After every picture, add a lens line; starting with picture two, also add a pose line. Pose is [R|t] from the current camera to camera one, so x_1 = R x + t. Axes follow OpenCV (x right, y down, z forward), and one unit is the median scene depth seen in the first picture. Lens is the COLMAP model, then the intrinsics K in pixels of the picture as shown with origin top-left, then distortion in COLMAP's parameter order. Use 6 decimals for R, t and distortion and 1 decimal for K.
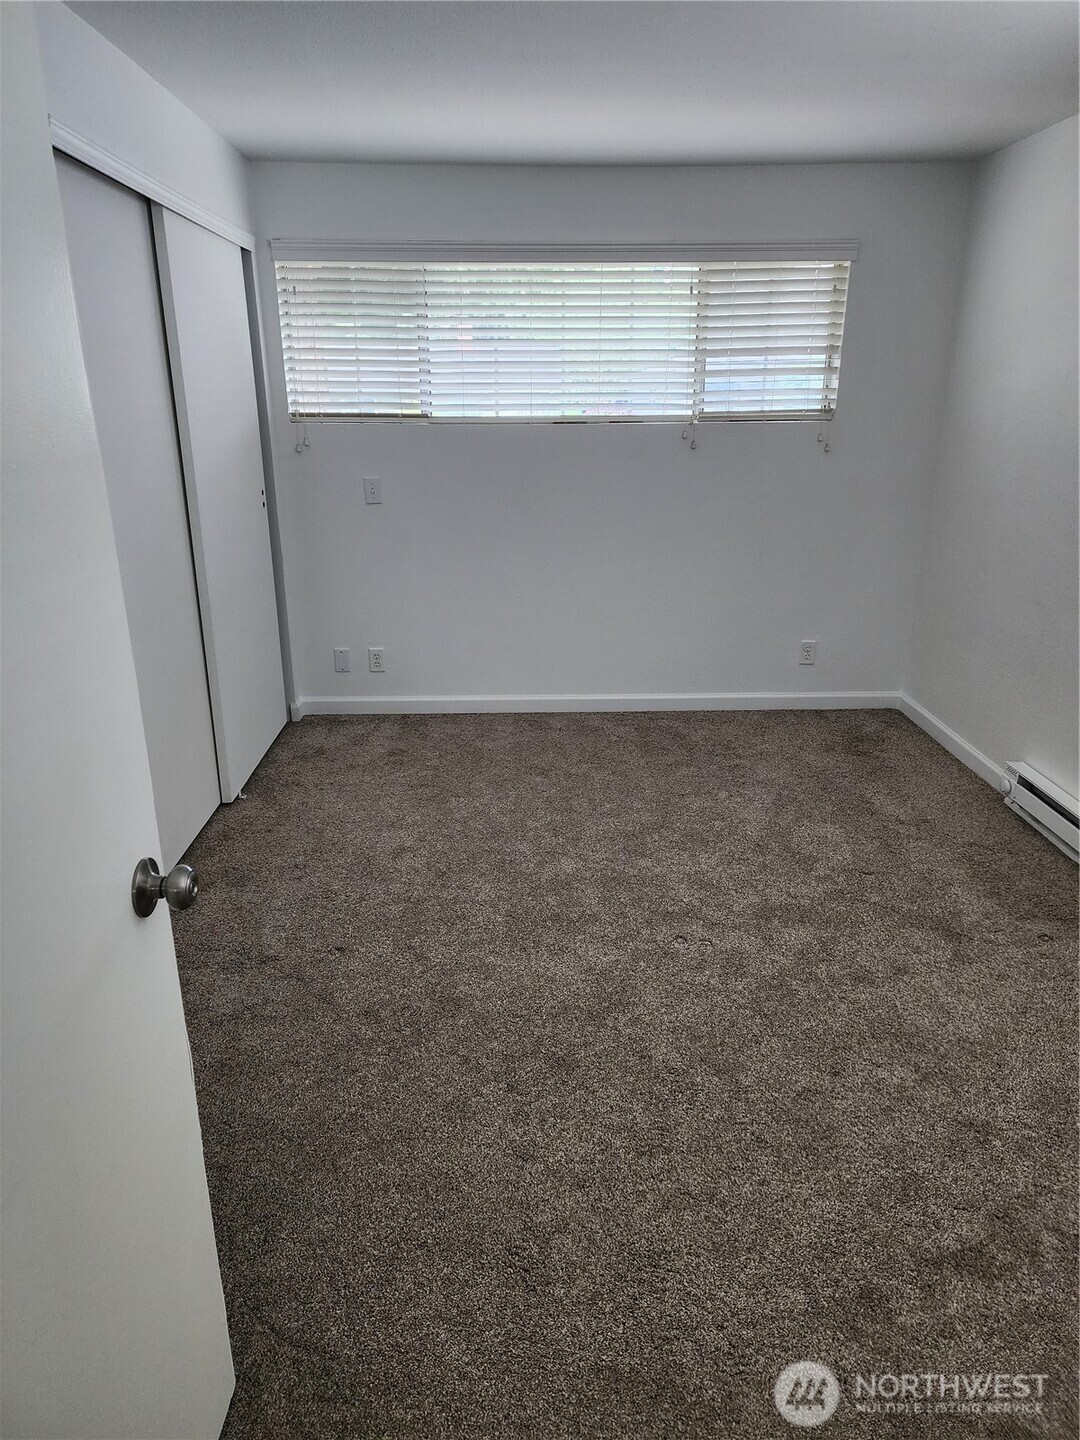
lens RADIAL K [[975.1, 0, 542.5], [0, 975.1, 715.8], [0, 0, 1]] dist [0.070223, -0.060980]
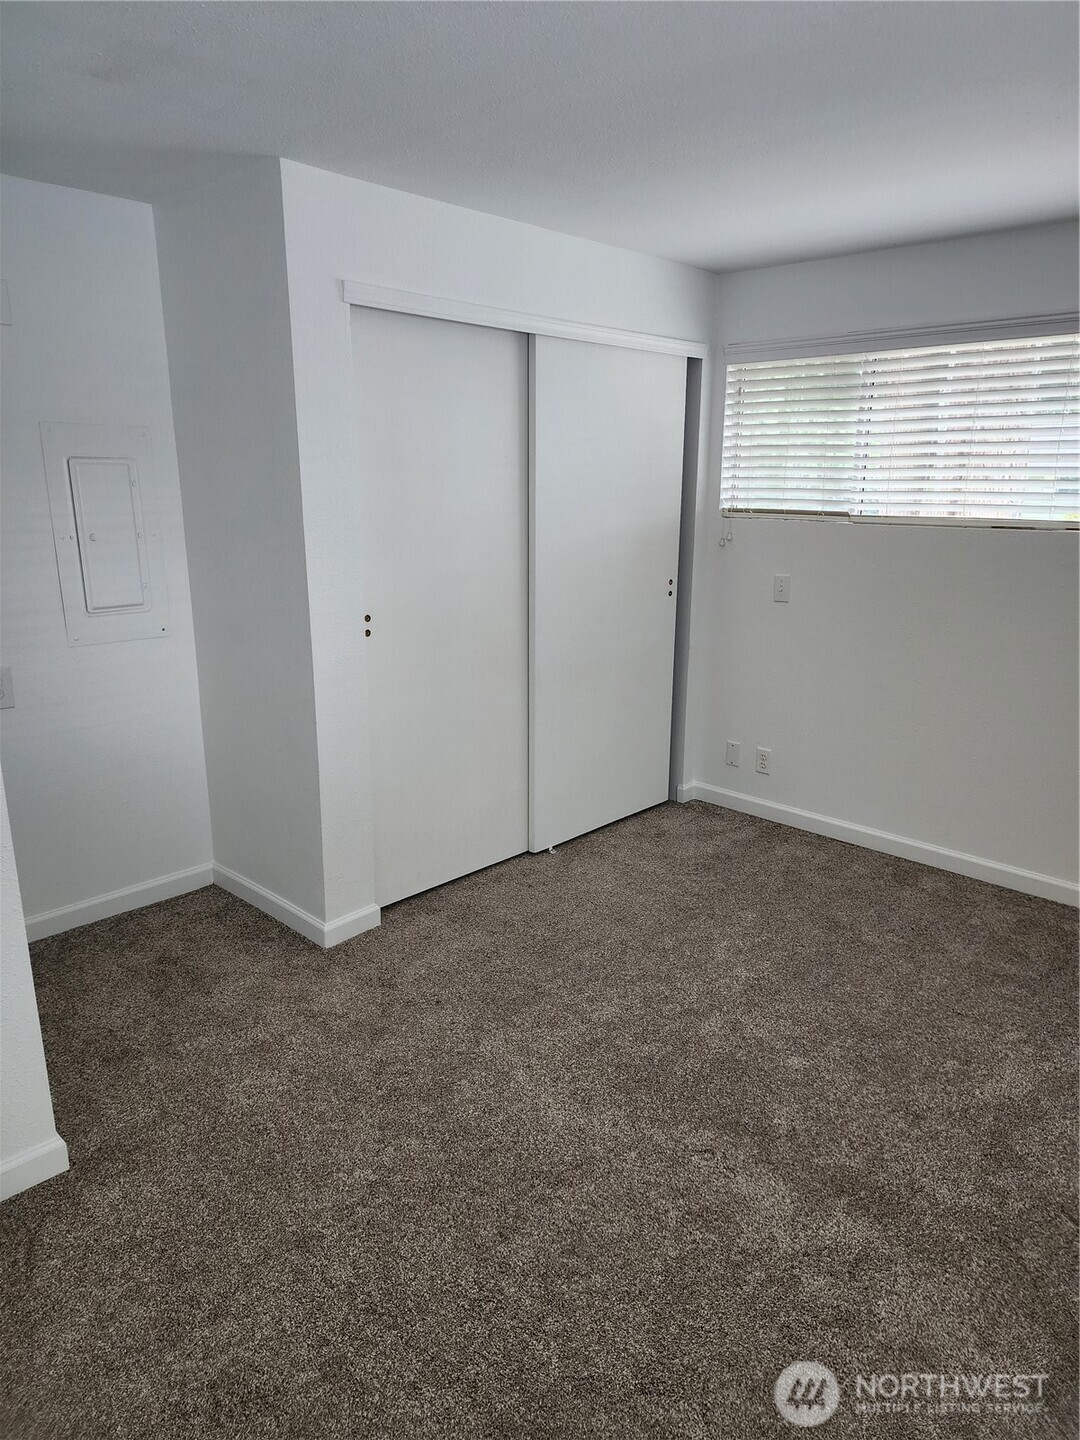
lens RADIAL K [[975.1, 0, 535.9], [0, 975.1, 723.8], [0, 0, 1]] dist [0.070223, -0.060980]
pose [[0.684415, 0.186780, -0.704762, 0.369755], [-0.232279, 0.972120, 0.032064, -0.076460], [0.691102, 0.141757, 0.708719, 0.173008]]
